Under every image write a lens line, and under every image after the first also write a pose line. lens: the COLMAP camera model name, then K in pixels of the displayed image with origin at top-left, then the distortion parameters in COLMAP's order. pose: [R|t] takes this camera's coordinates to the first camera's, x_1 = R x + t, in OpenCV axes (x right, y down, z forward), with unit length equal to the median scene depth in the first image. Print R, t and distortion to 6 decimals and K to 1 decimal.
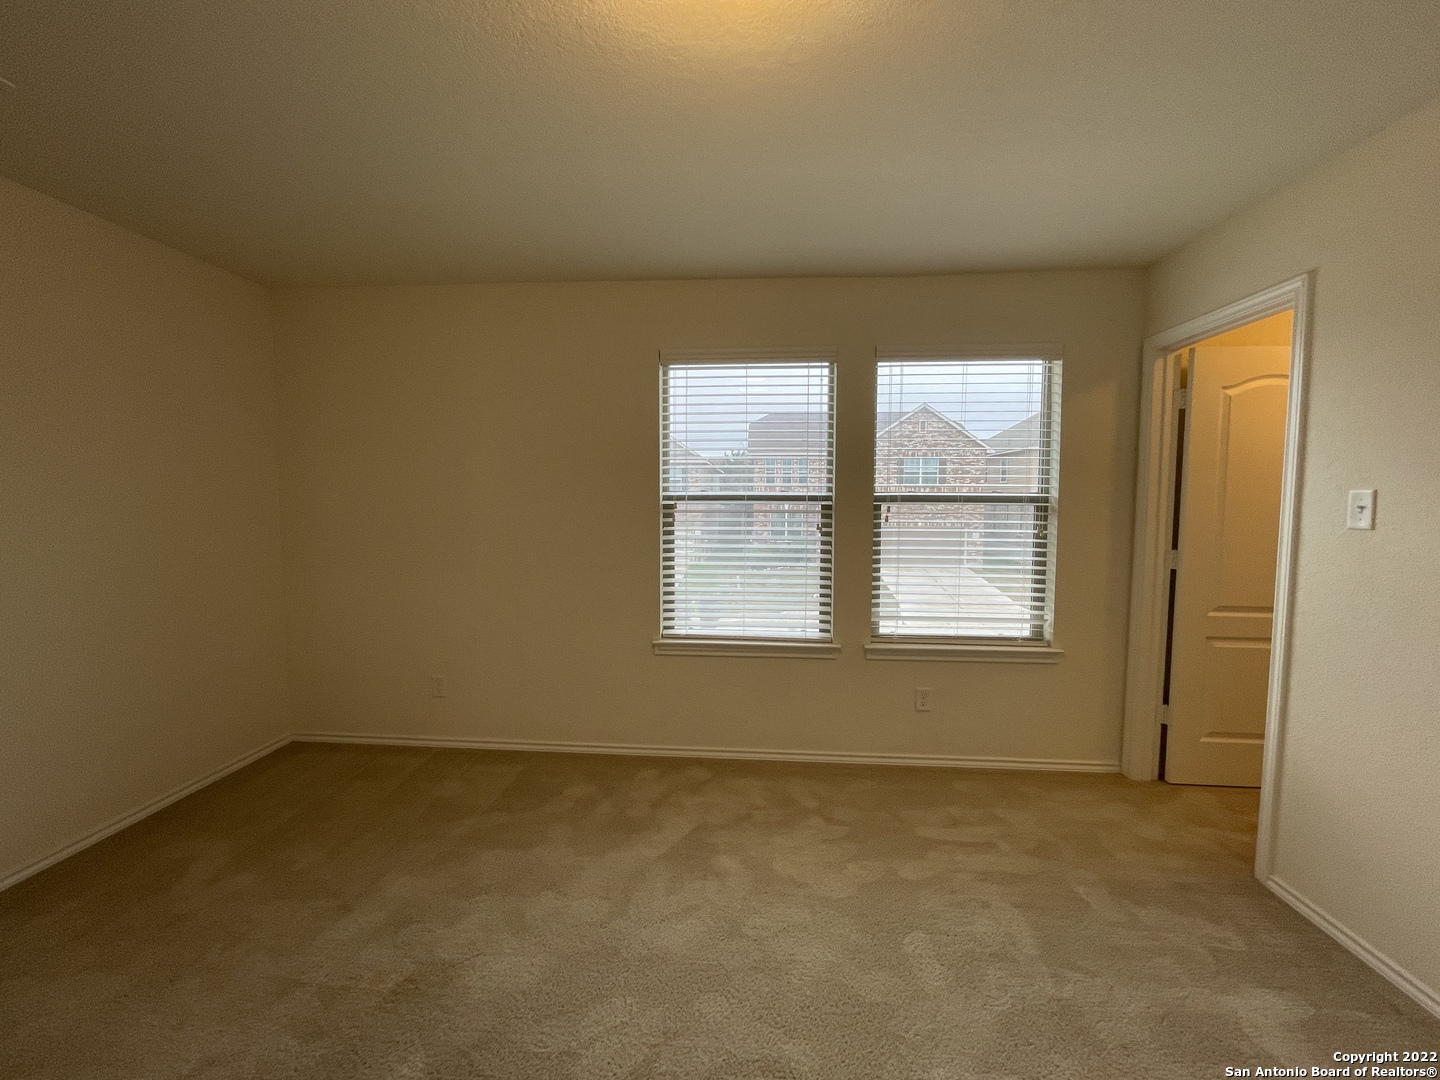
lens RADIAL K [[587.4, 0, 716.6], [0, 587.4, 538.5], [0, 0, 1]] dist [-0.002443, 0.000080]
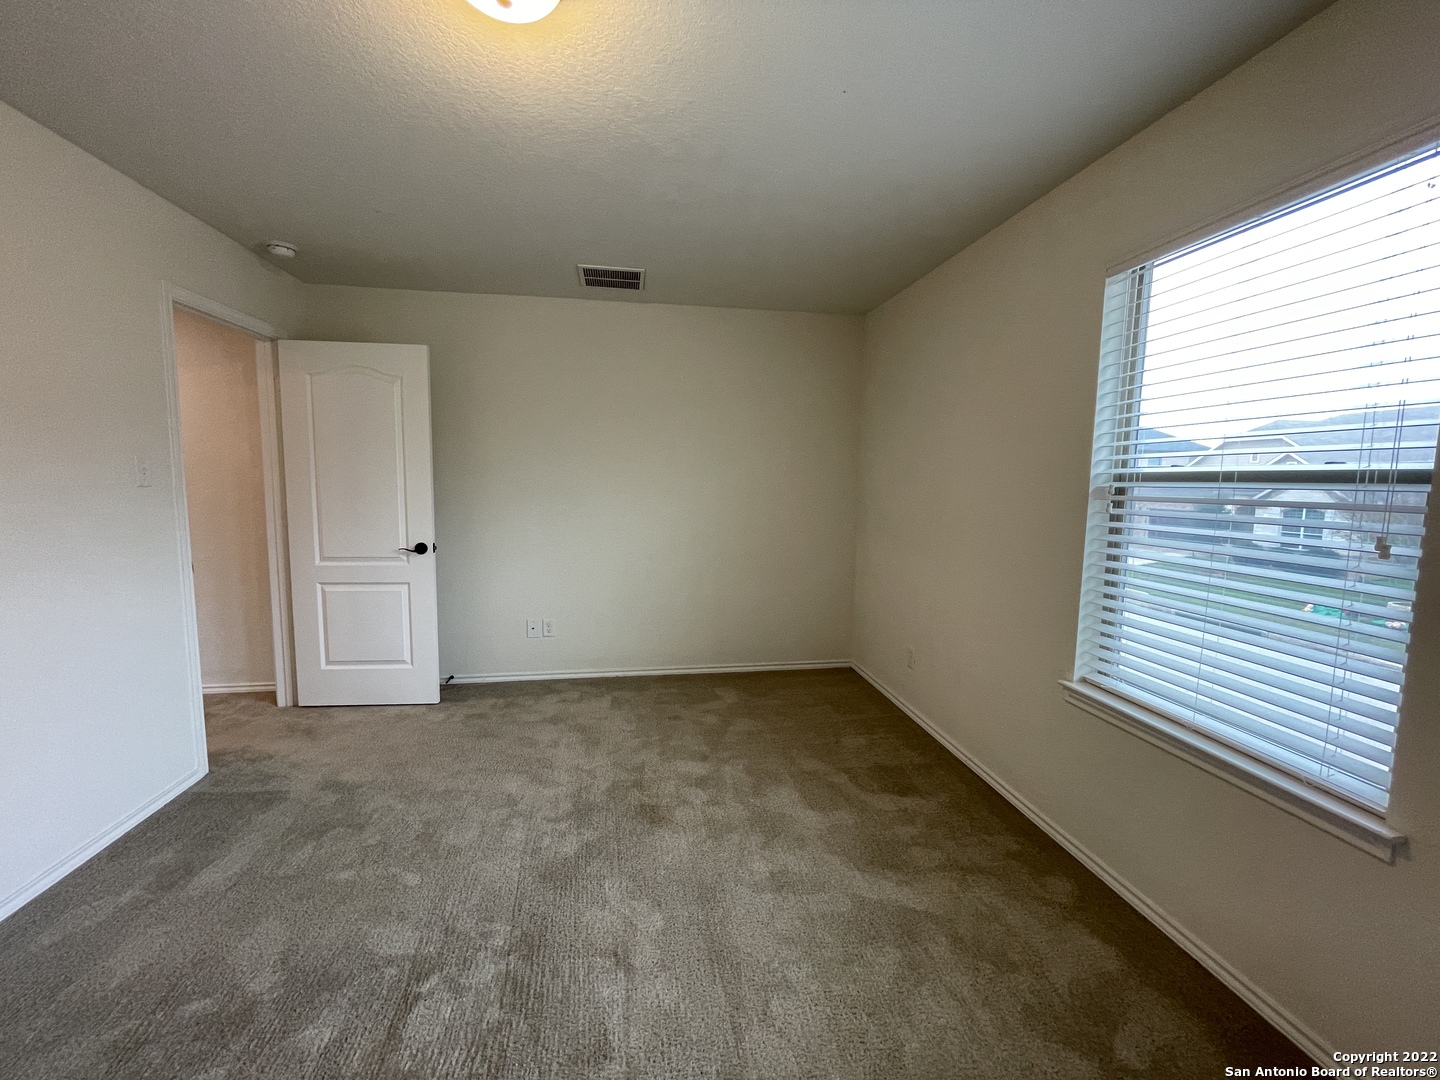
lens RADIAL K [[587.4, 0, 716.6], [0, 587.4, 538.5], [0, 0, 1]] dist [-0.002443, 0.000080]
pose [[0.218680, 0.095709, -0.971092, 0.546593], [-0.069369, 0.994185, 0.082364, -0.028741], [0.973328, 0.049353, 0.224047, 0.492252]]
